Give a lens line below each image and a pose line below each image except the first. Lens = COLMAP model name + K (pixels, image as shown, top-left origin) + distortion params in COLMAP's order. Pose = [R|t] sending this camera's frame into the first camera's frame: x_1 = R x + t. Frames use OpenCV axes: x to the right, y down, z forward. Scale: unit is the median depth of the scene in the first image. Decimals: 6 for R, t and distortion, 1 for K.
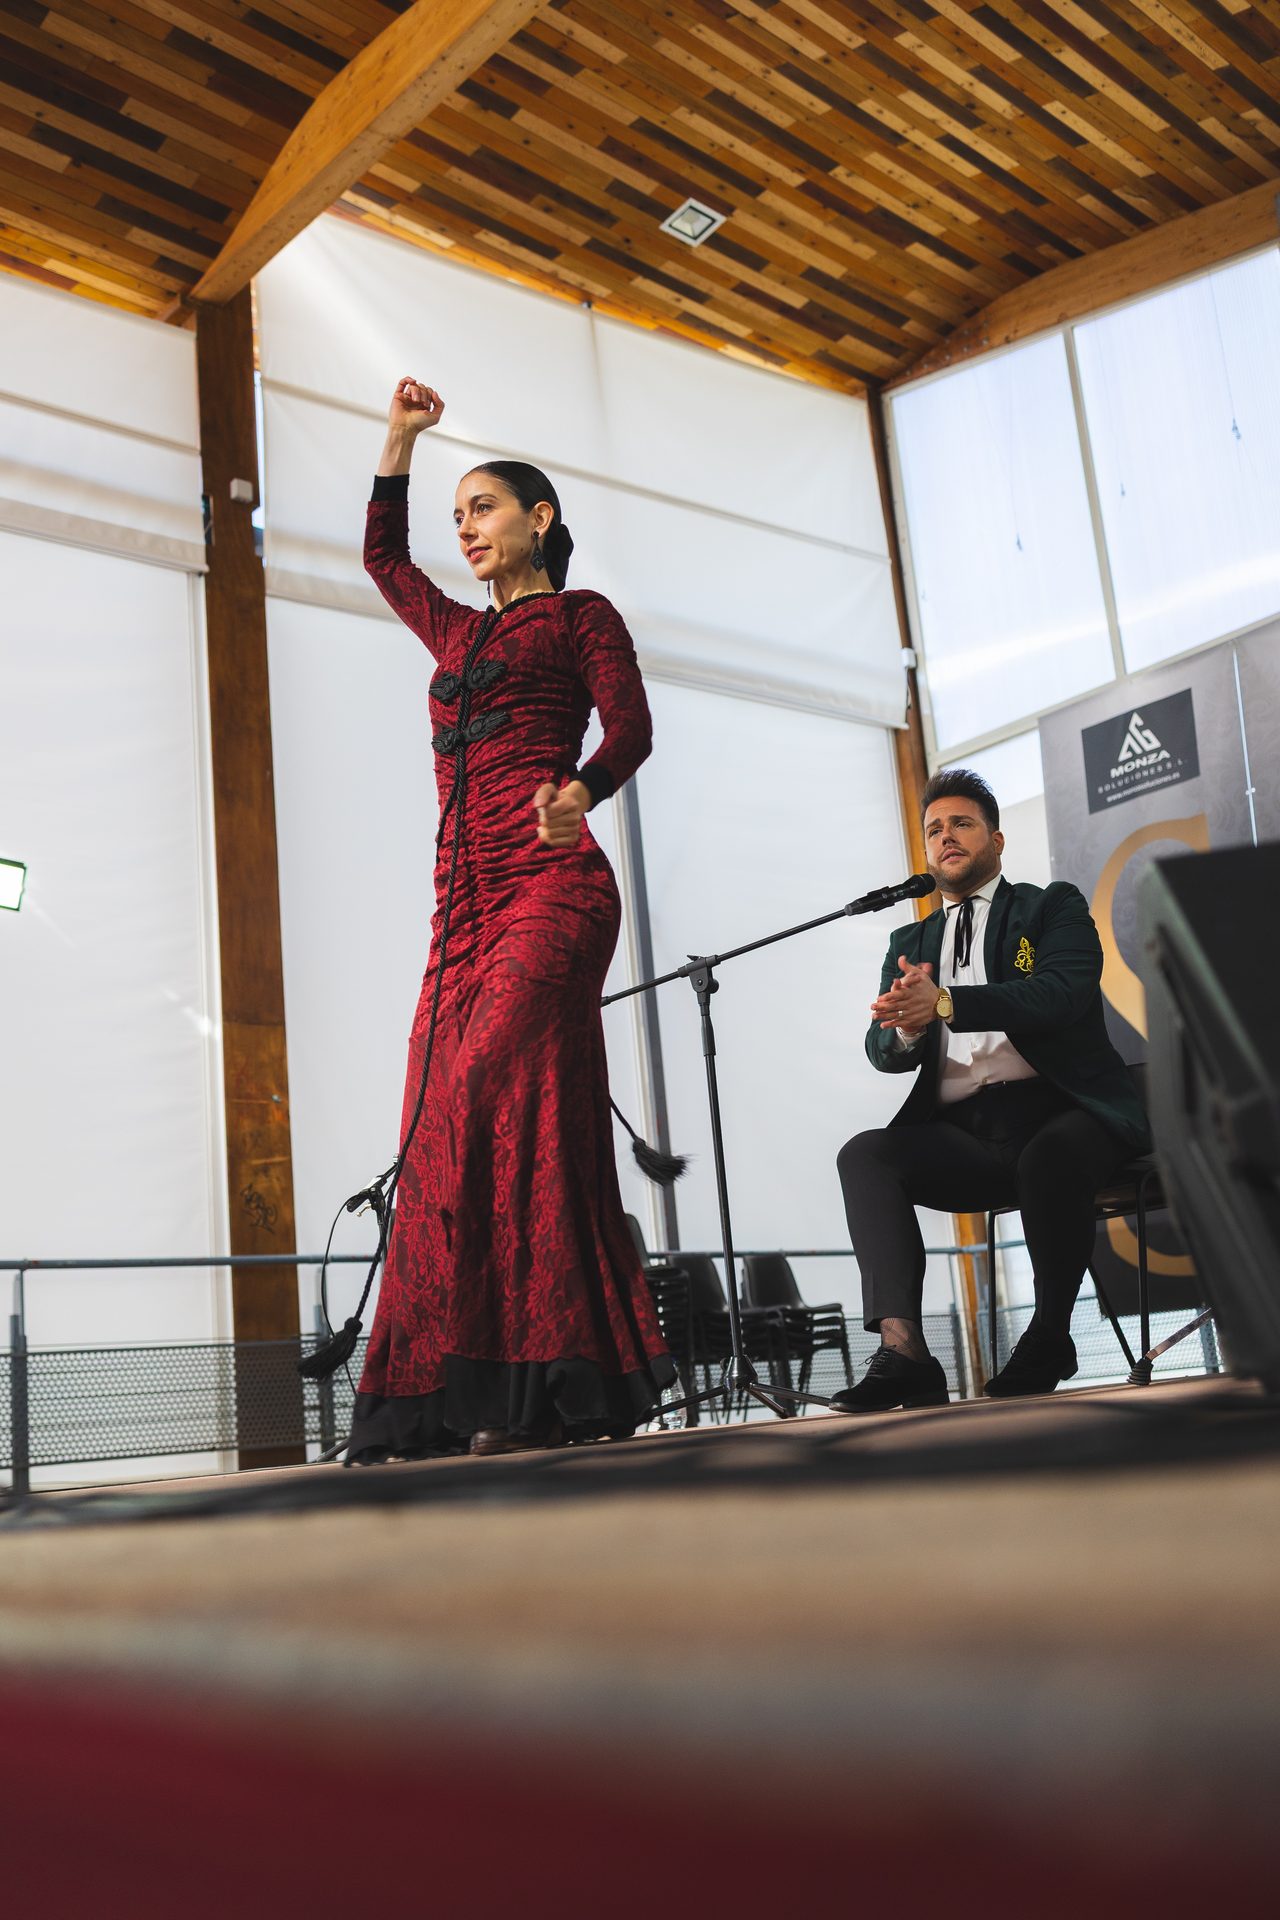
lens RADIAL K [[1914.9, 0, 644.9], [0, 1914.9, 1003.1], [0, 0, 1]] dist [0.002336, 0.000000]
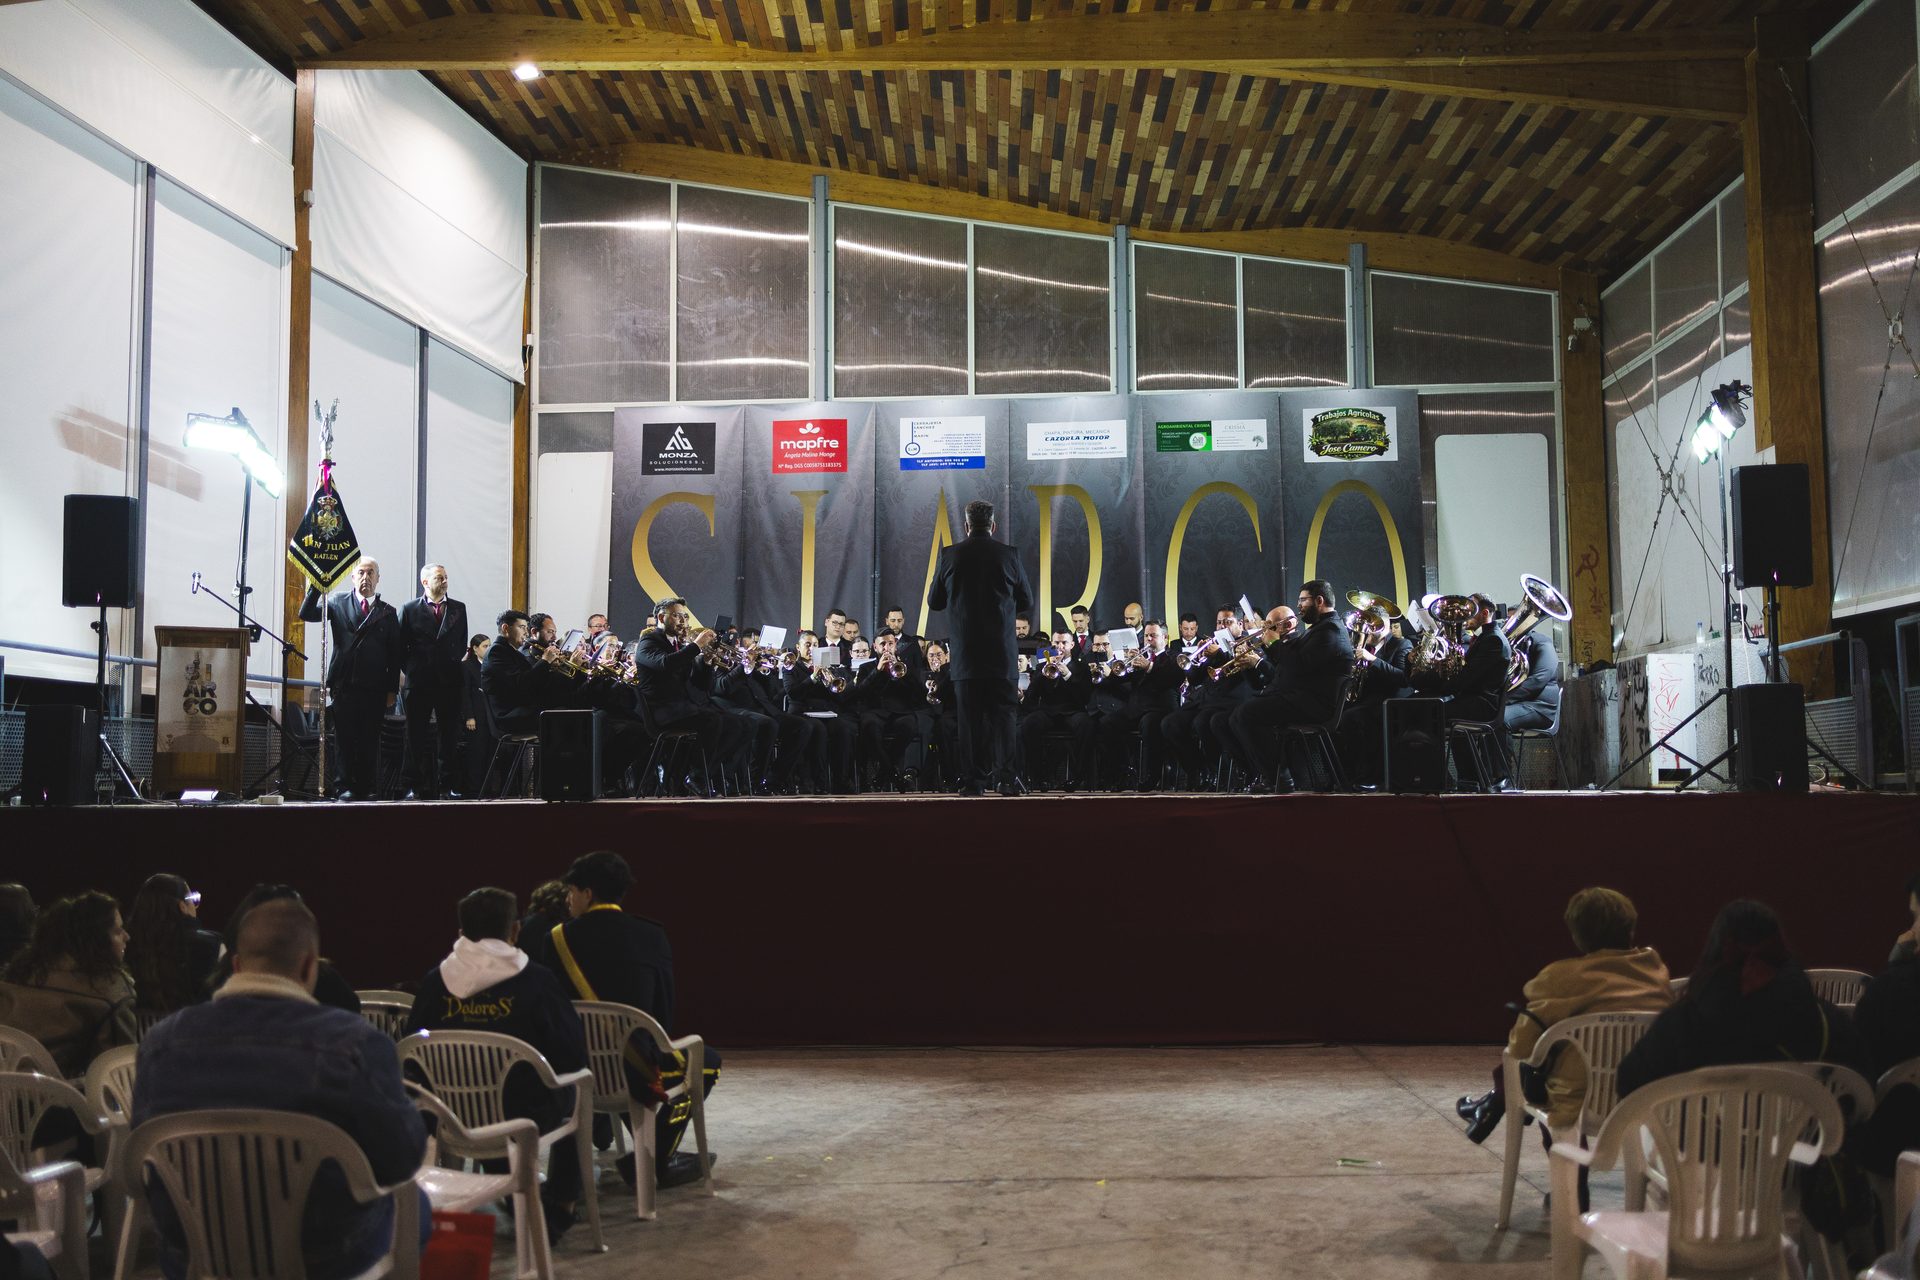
lens RADIAL K [[1914.9, 0, 961.9], [0, 1914.9, 641.3], [0, 0, 1]] dist [0.002336, 0.000000]
pose [[0.720925, 0.144106, 0.677865, -0.733150], [-0.210065, 0.977563, 0.015592, -0.040828], [-0.660408, -0.153636, 0.735021, -0.501411]]
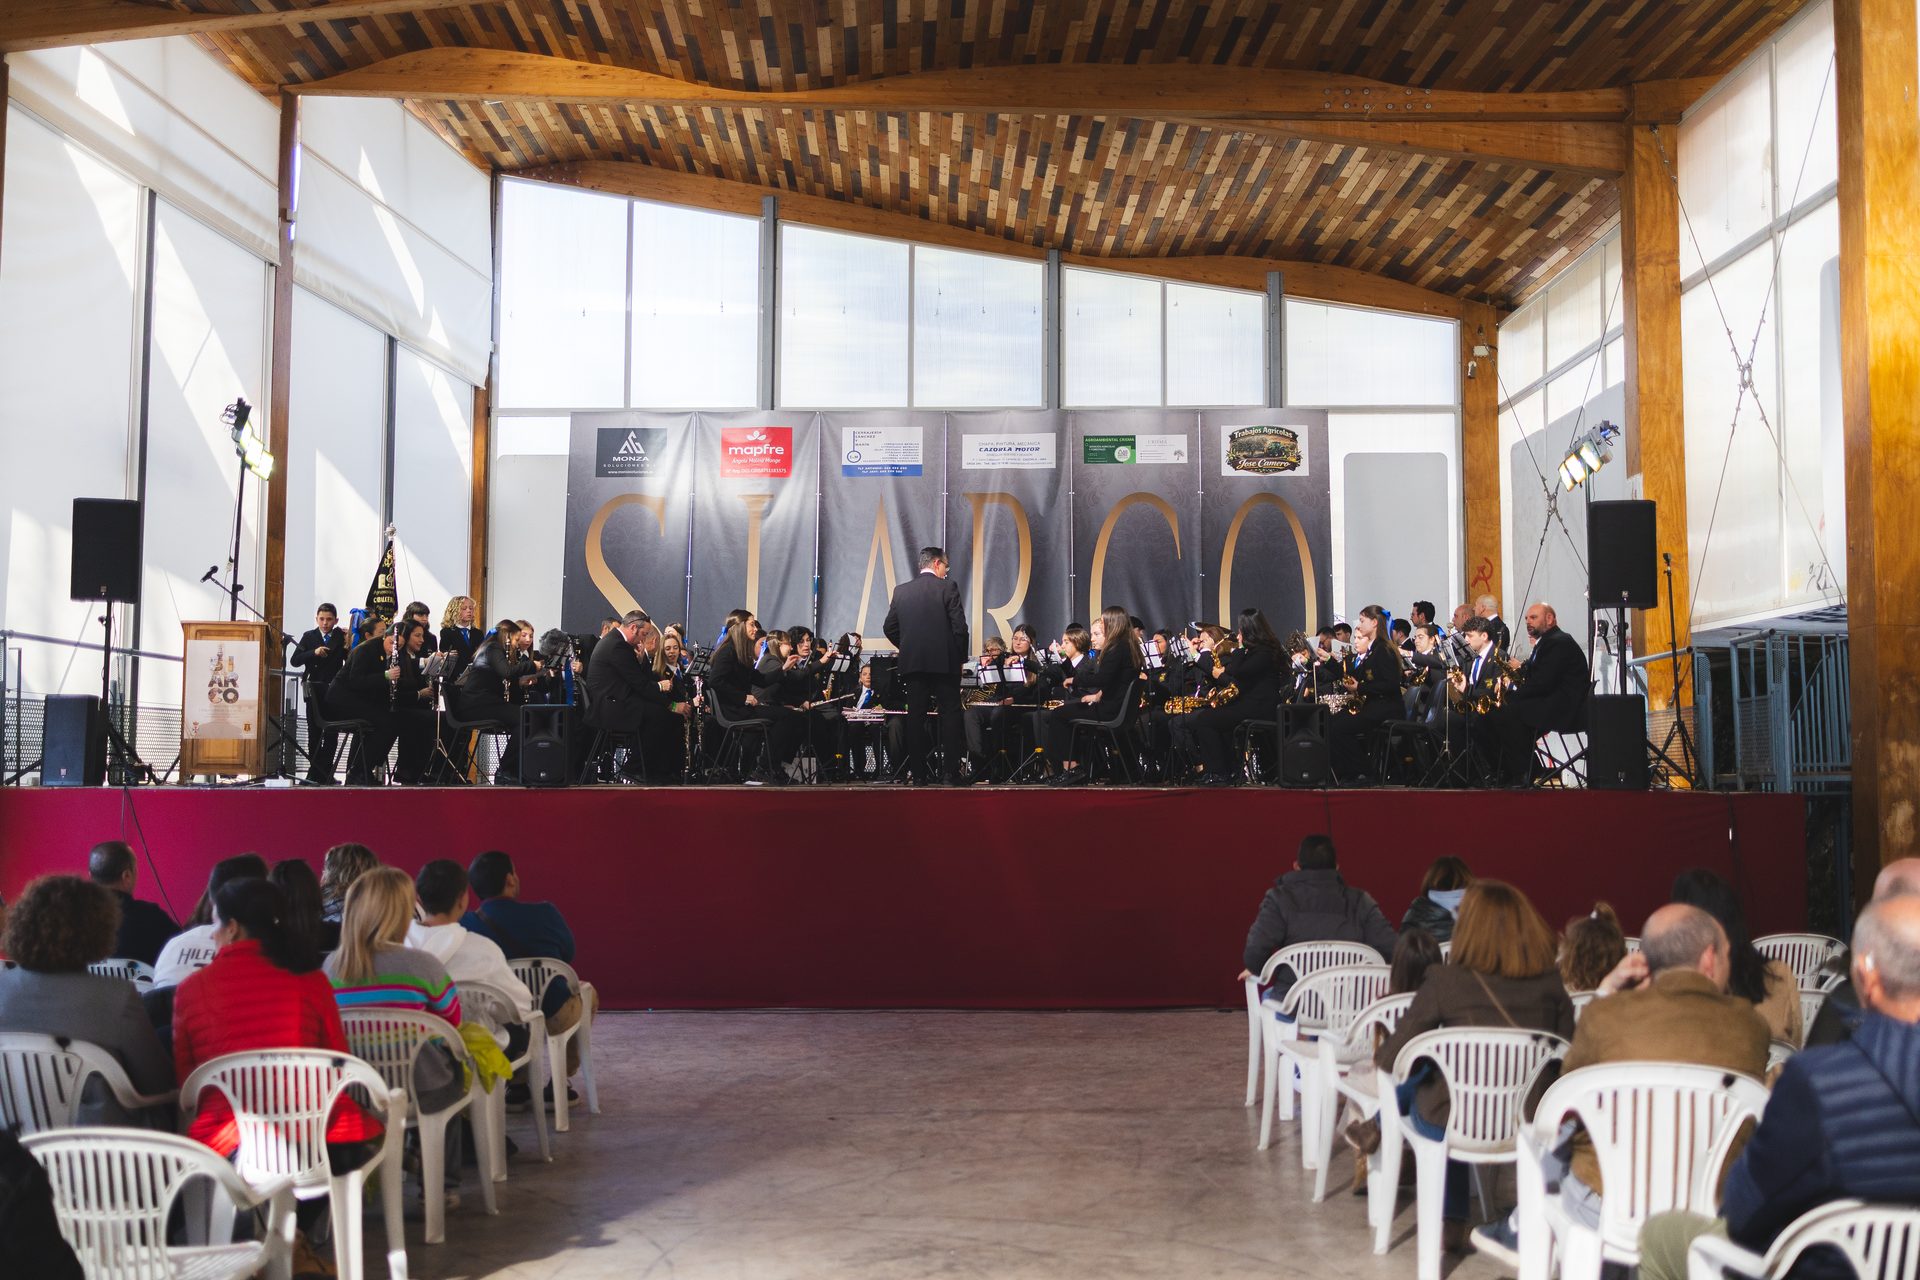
lens RADIAL K [[1914.9, 0, 958.8], [0, 1914.9, 632.6], [0, 0, 1]] dist [0.002336, 0.000000]
pose [[0.694818, 0.153173, 0.702685, -0.810022], [-0.224211, 0.974496, 0.009278, -0.050164], [-0.683343, -0.163996, 0.711441, -0.573308]]
